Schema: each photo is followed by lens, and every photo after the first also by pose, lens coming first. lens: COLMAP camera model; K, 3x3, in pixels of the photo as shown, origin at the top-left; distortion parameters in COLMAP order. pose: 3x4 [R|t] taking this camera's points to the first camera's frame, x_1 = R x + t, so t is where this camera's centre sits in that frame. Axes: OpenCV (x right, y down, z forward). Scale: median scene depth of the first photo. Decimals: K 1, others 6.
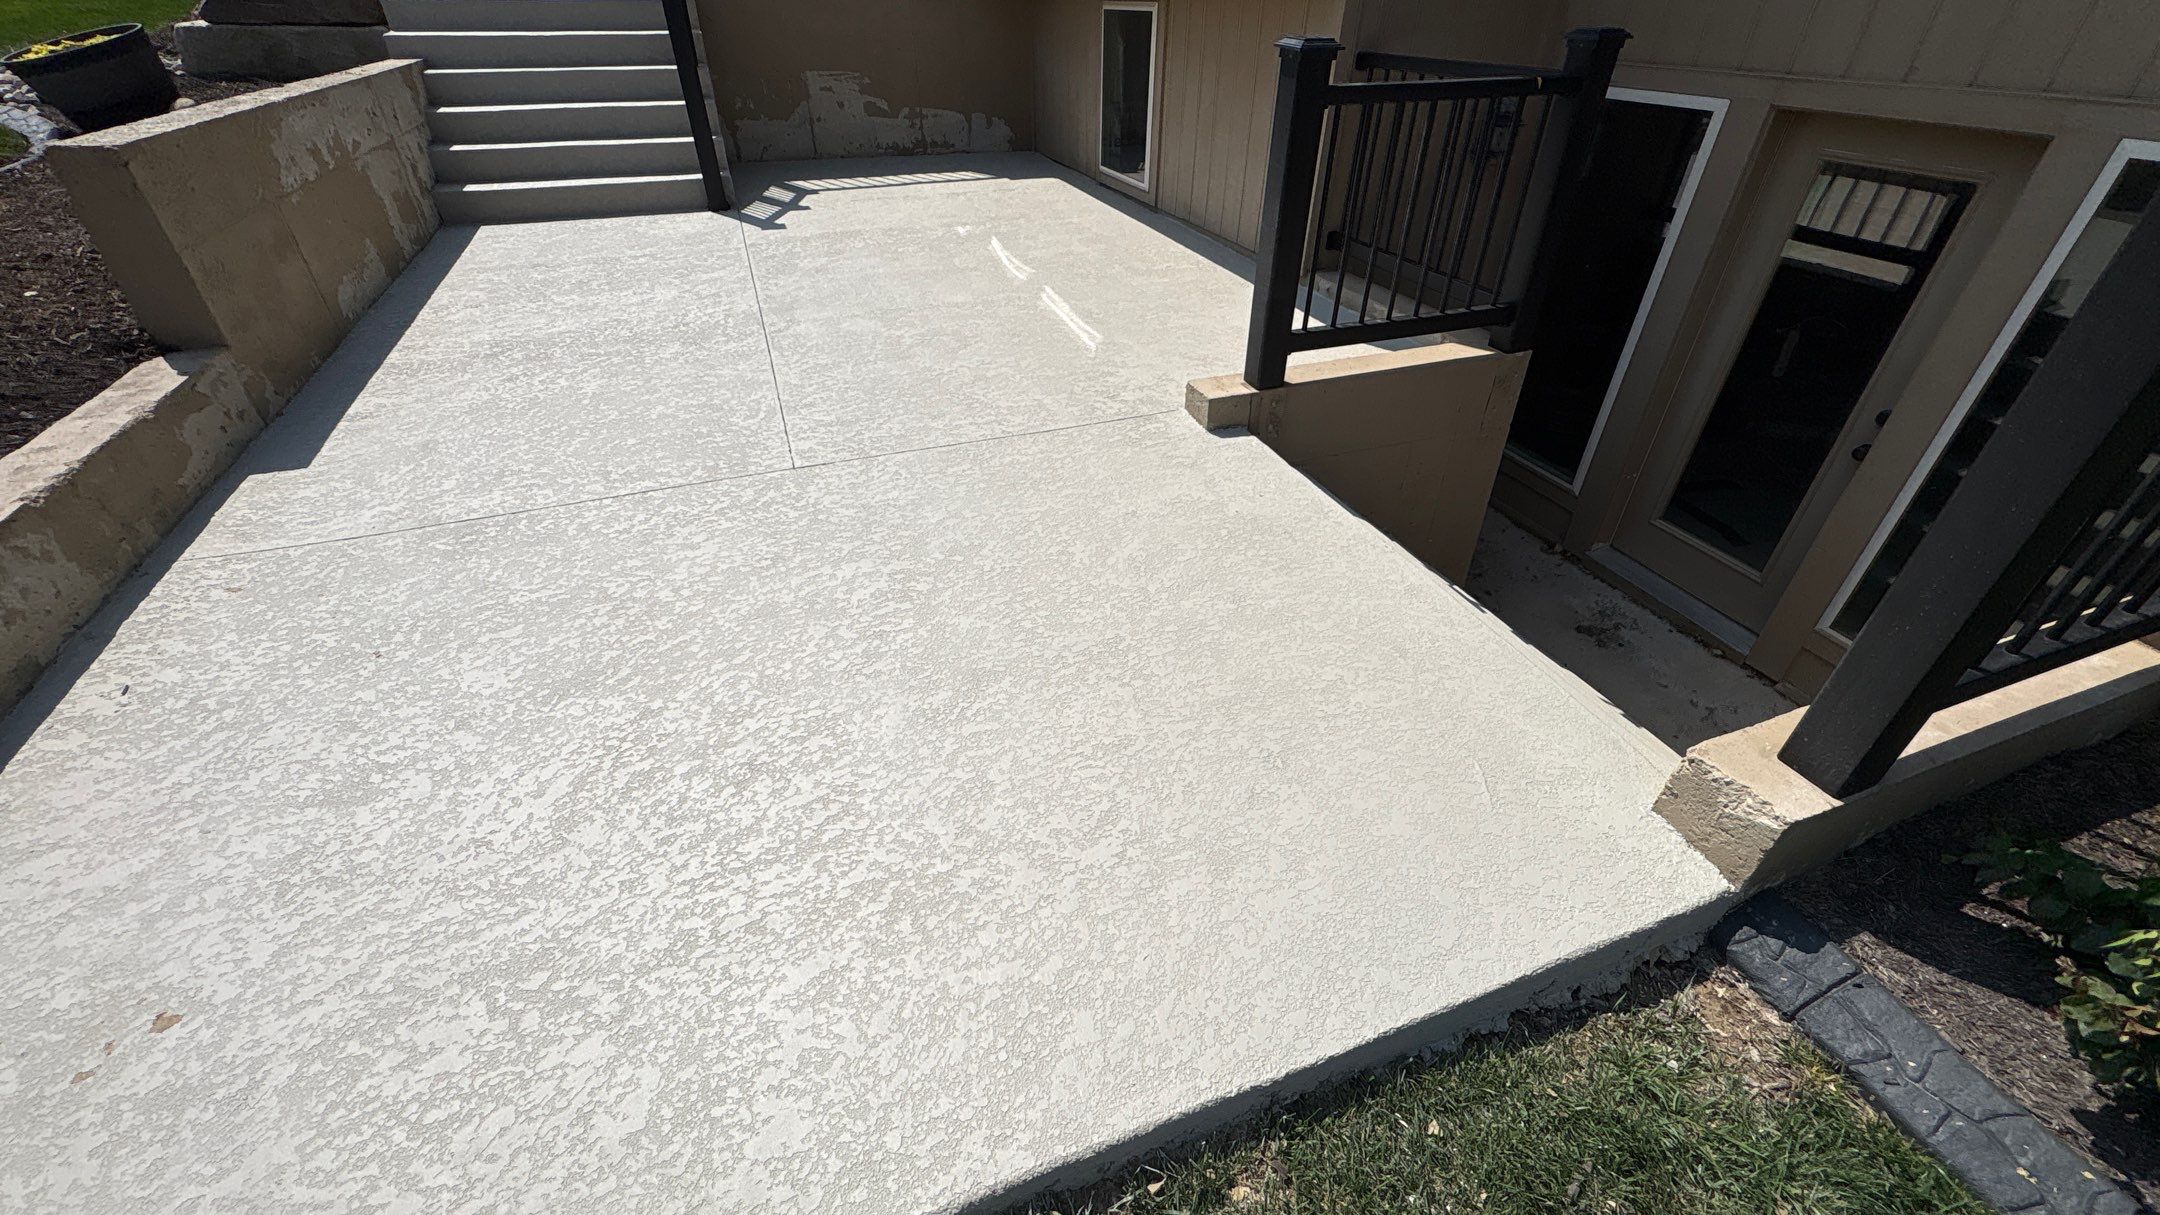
lens RADIAL K [[860.8, 0, 1080.0], [0, 860.8, 602.4], [0, 0, 1]] dist [0.000146, 0.000173]
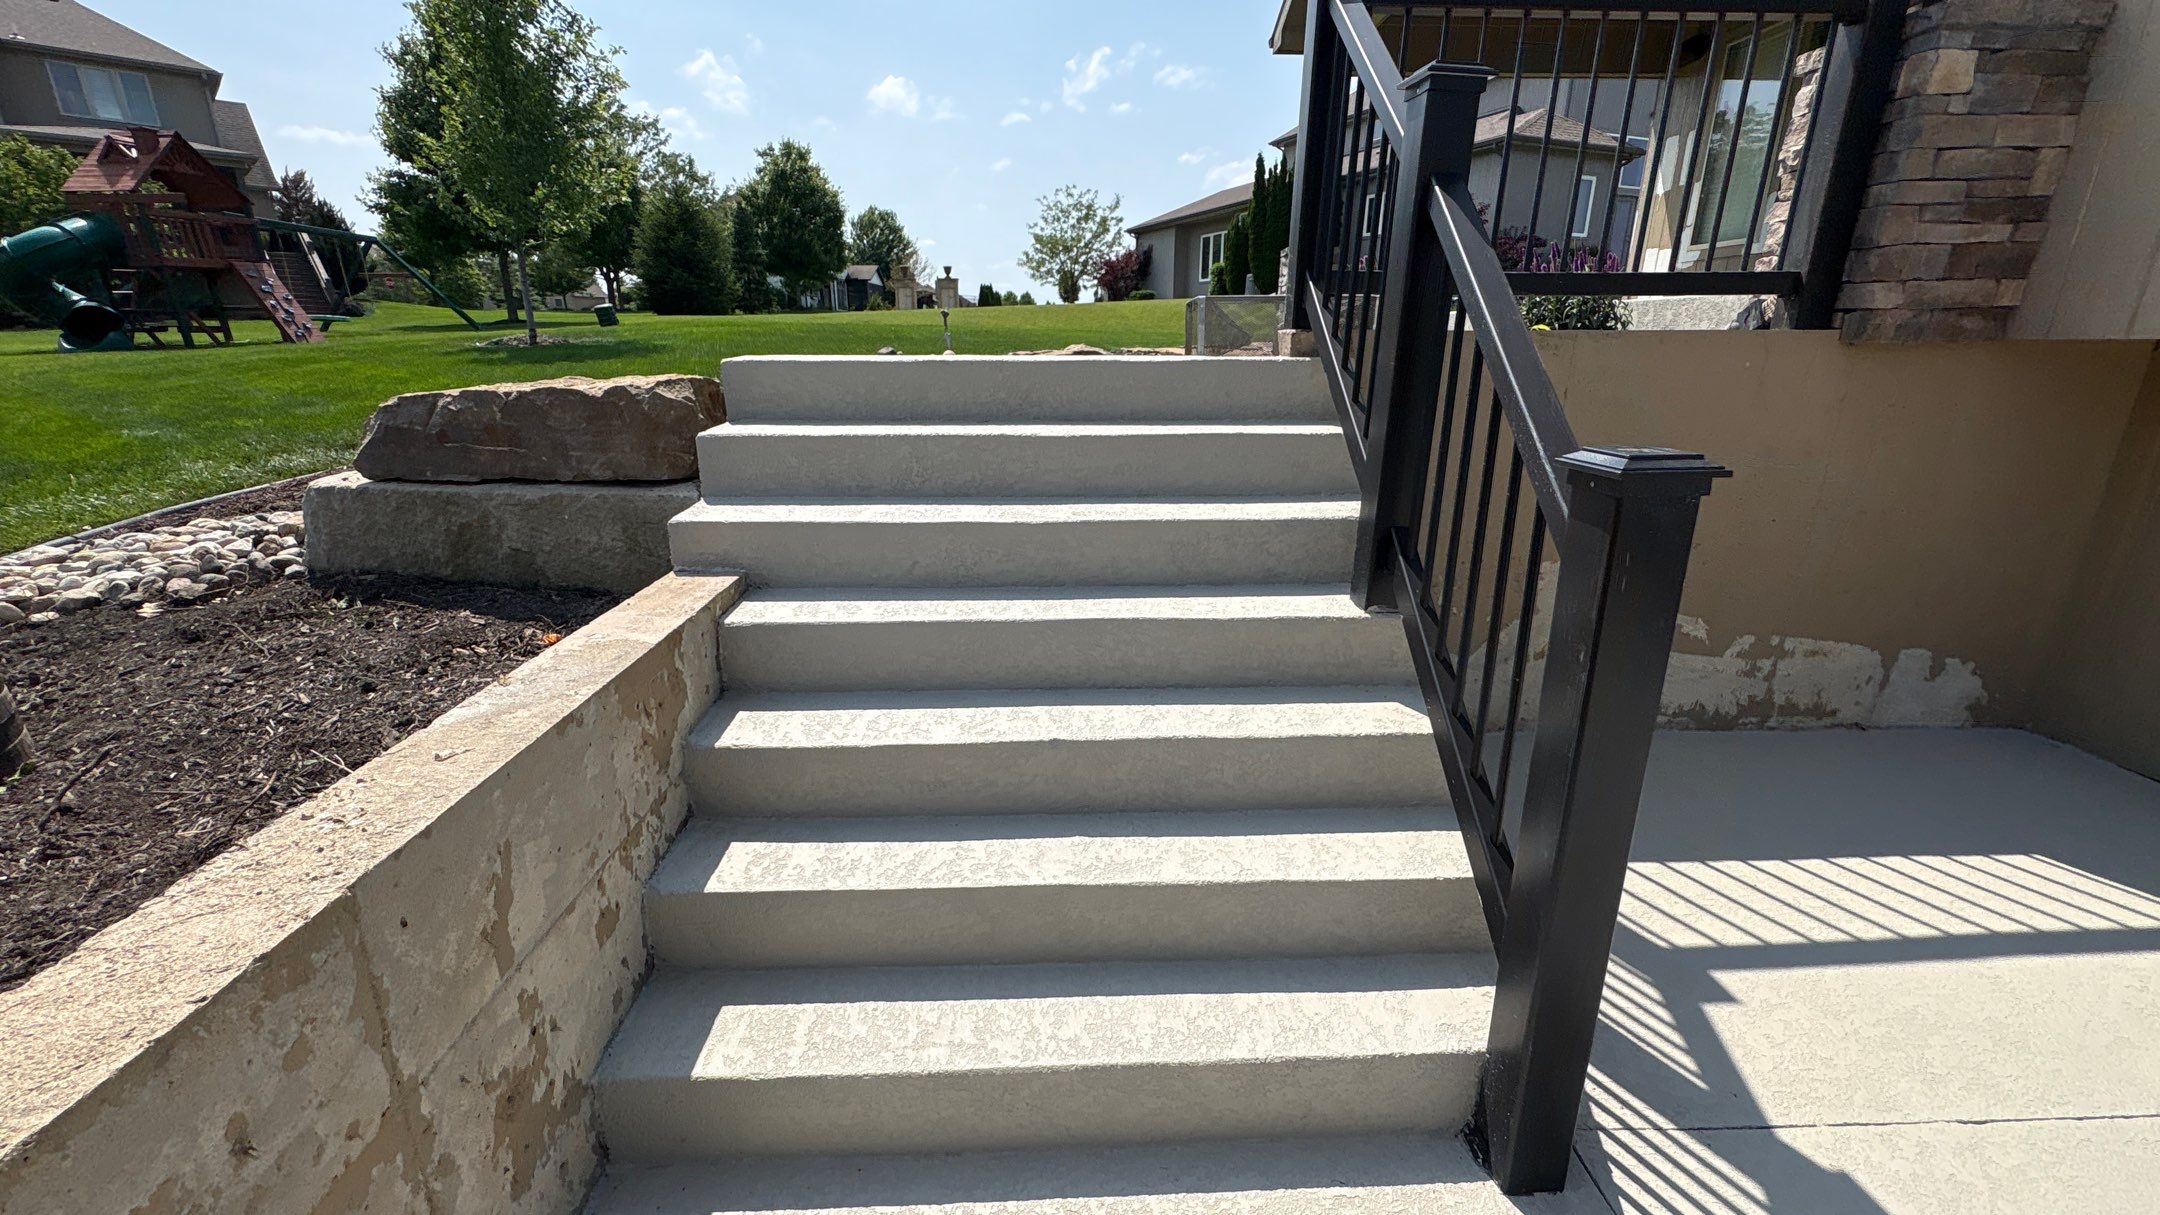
lens RADIAL K [[860.8, 0, 1081.0], [0, 860.8, 599.8], [0, 0, 1]] dist [0.000146, 0.000173]
pose [[0.948381, 0.085674, -0.305341, -0.750792], [-0.177849, 0.940846, -0.288407, -0.811729], [0.262569, 0.327824, 0.907518, 1.043966]]
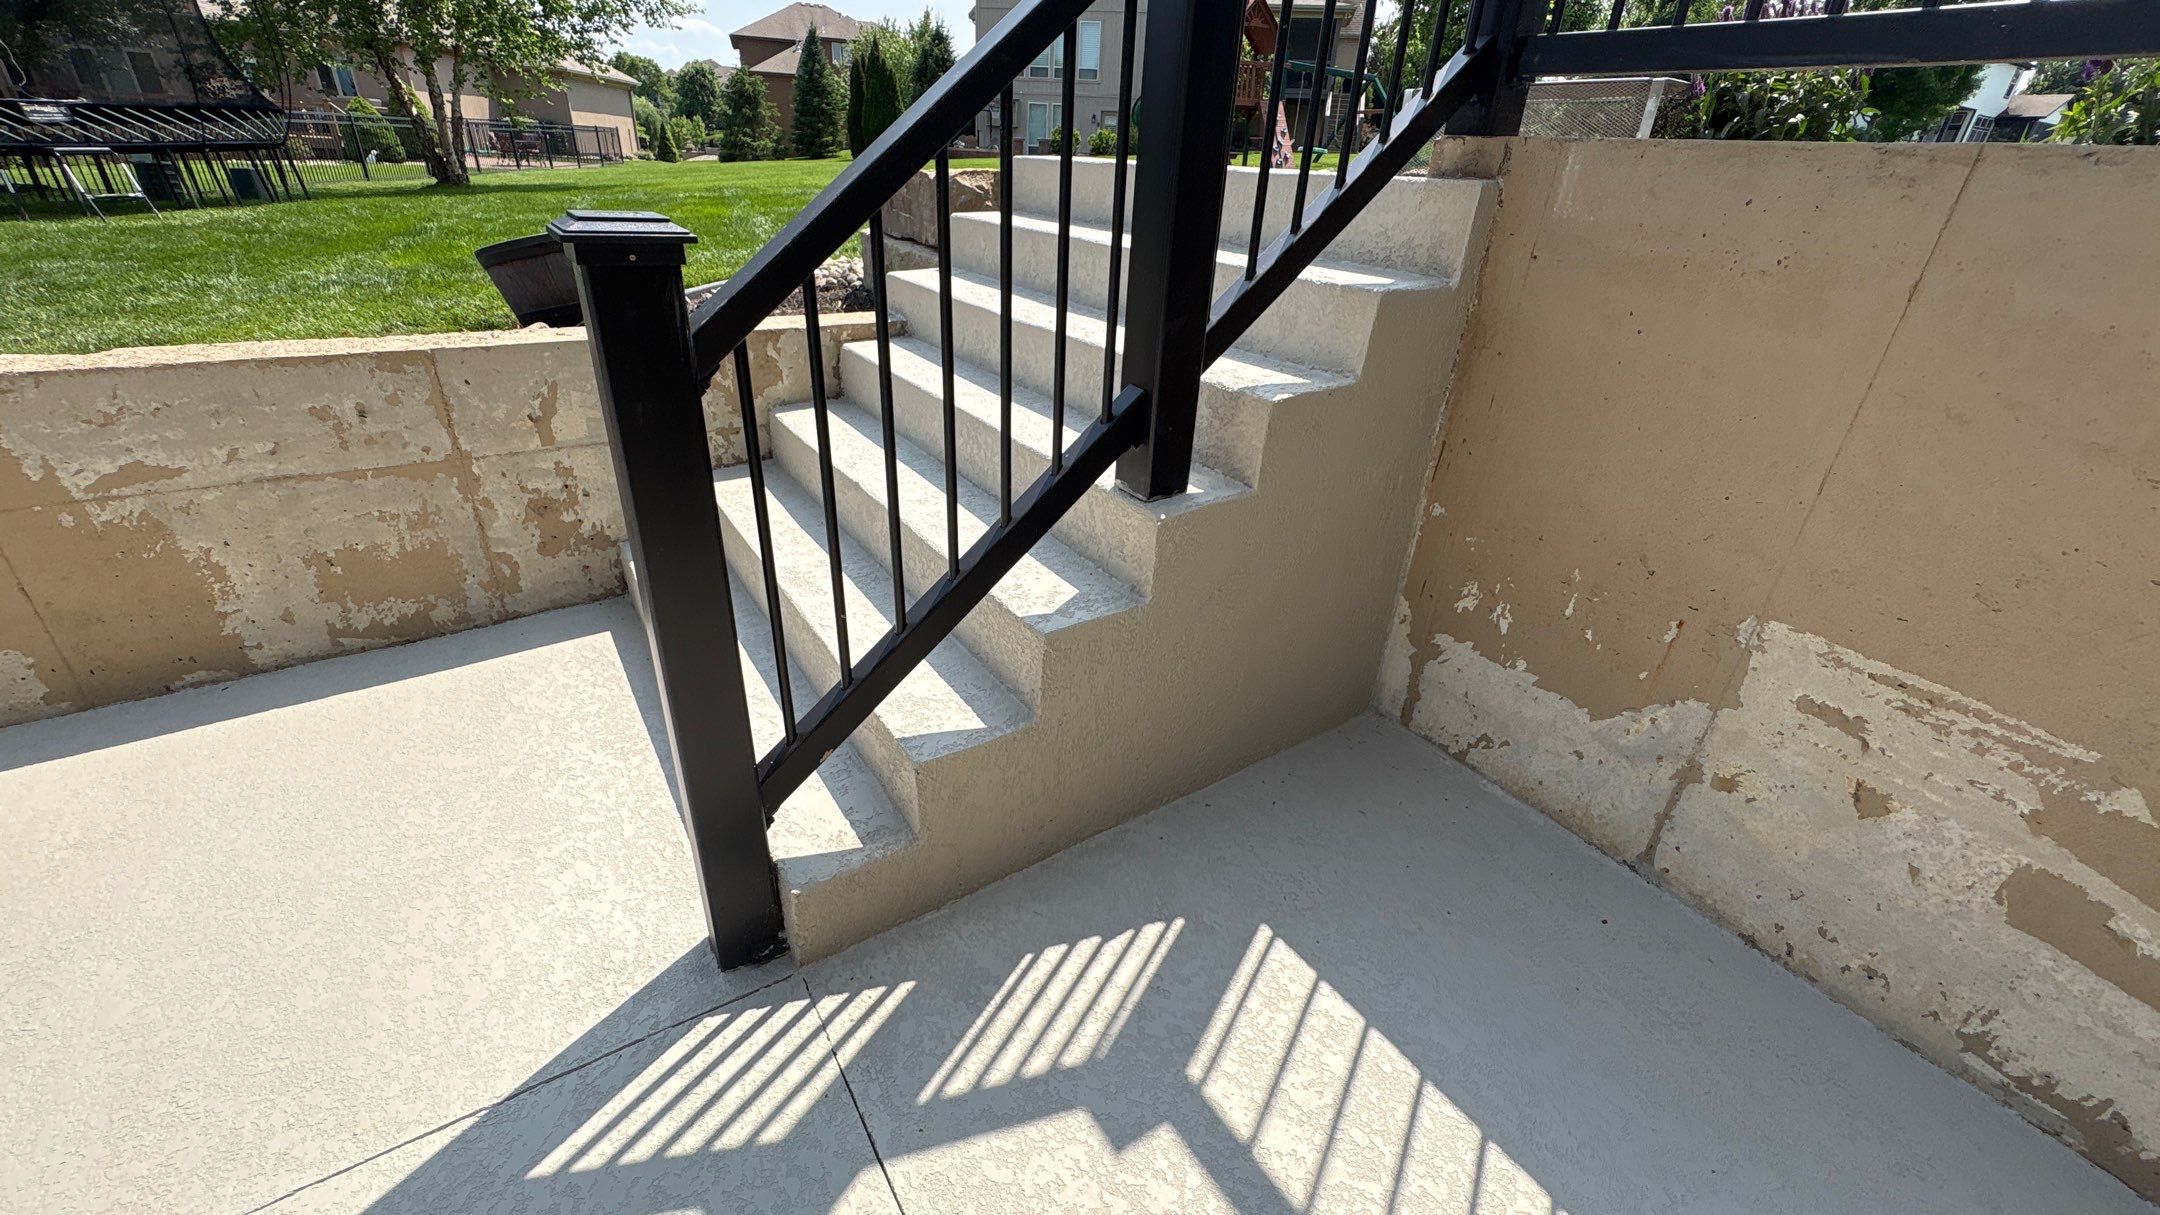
lens RADIAL K [[860.8, 0, 1080.5], [0, 860.8, 604.9], [0, 0, 1]] dist [0.000146, 0.000173]
pose [[0.226343, 0.451777, -0.862940, -0.313405], [-0.600106, 0.762502, 0.241791, -1.054184], [0.767230, 0.463128, 0.443701, 1.419107]]
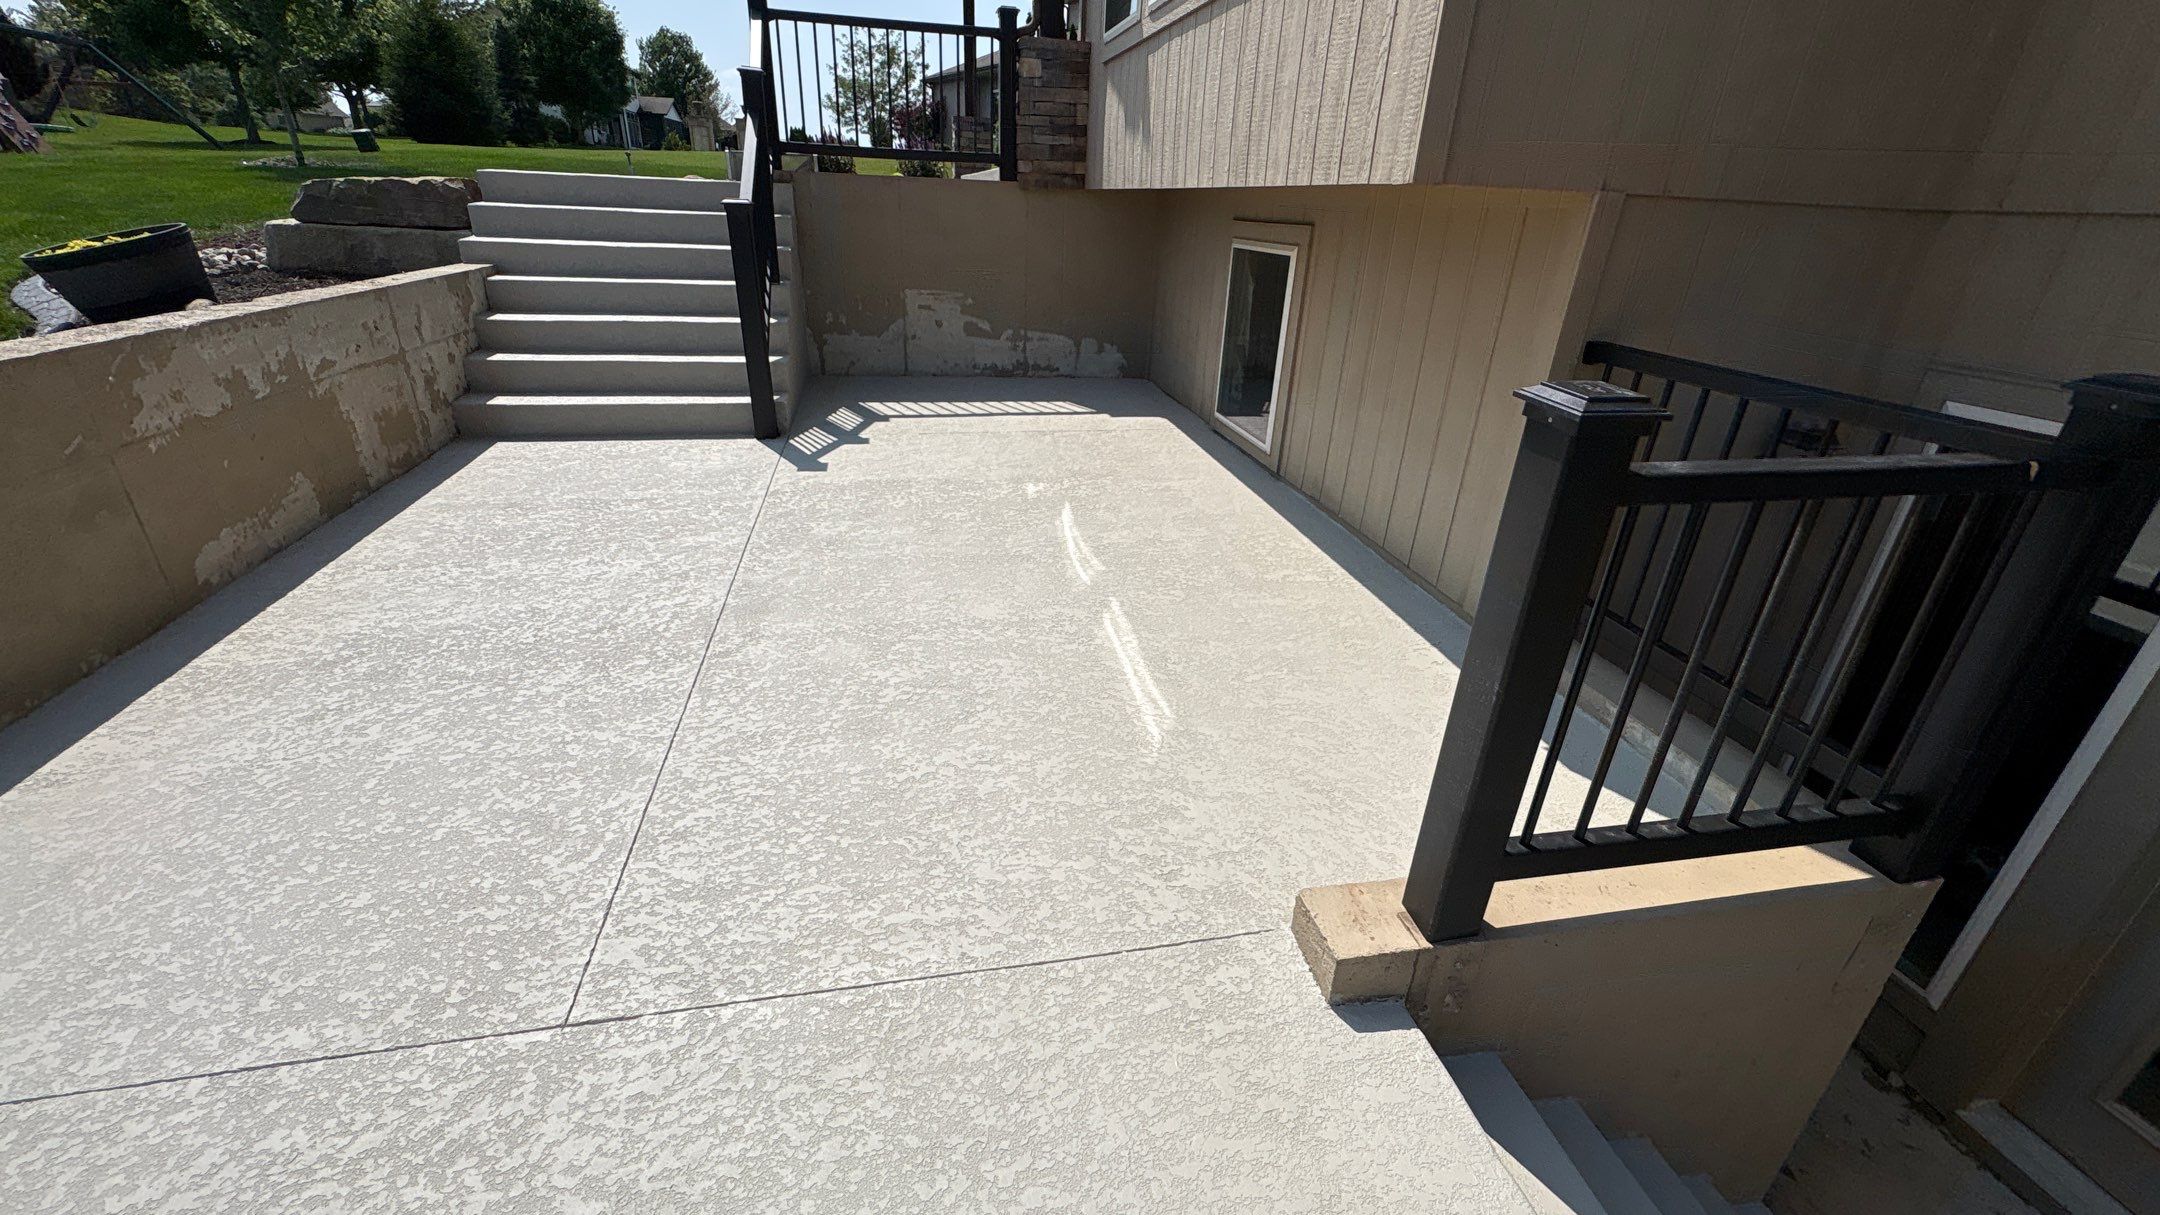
lens RADIAL K [[860.8, 0, 1081.8], [0, 860.8, 599.1], [0, 0, 1]] dist [0.000146, 0.000173]
pose [[0.987331, 0.095198, -0.126944, 0.031798], [-0.117032, 0.977145, -0.177457, -0.280760], [0.107149, 0.190065, 0.975907, 0.340239]]
